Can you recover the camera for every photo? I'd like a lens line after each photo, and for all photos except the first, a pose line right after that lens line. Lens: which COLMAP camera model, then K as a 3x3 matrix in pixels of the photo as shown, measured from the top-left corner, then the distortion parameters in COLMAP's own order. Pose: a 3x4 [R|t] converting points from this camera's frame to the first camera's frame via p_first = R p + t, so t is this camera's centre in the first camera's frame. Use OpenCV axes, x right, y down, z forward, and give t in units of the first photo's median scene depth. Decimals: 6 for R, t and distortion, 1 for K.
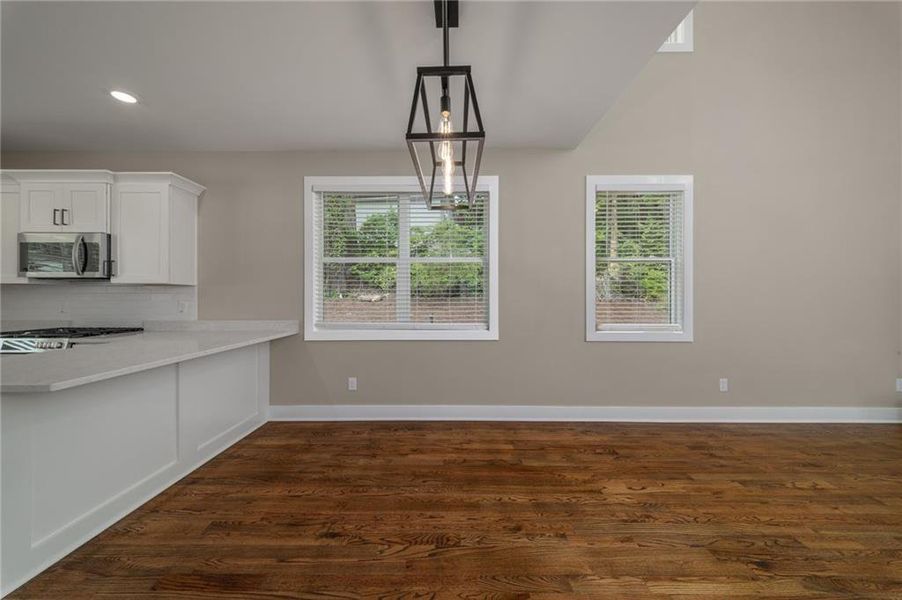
lens RADIAL K [[313.9, 0, 452.3], [0, 313.9, 299.9], [0, 0, 1]] dist [0.005653, -0.000447]
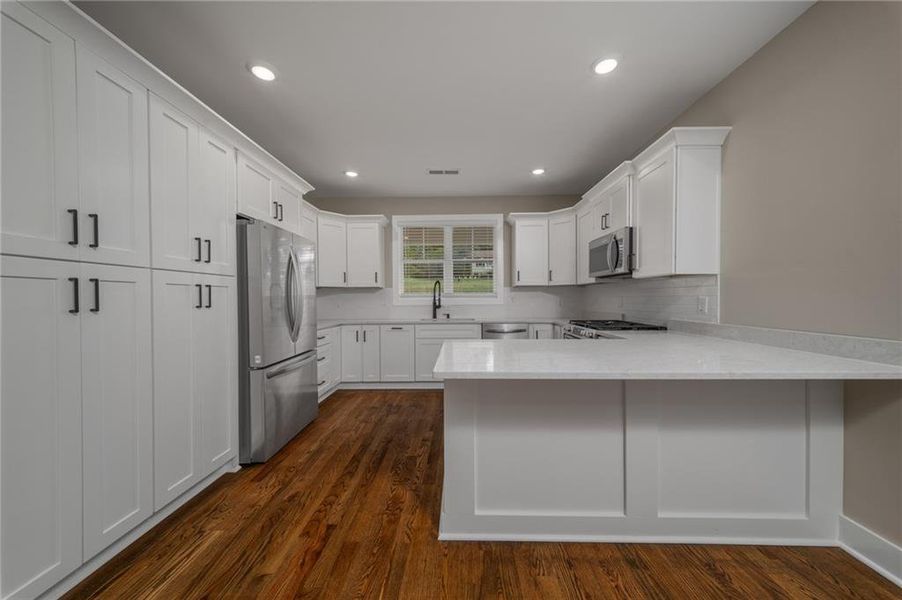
lens RADIAL K [[313.9, 0, 453.9], [0, 313.9, 300.8], [0, 0, 1]] dist [0.005653, -0.000447]
pose [[-0.020952, 0.010070, -0.999730, -0.108308], [0.002862, 0.999946, 0.010012, 0.006790], [0.999776, -0.002652, -0.020979, 0.485337]]
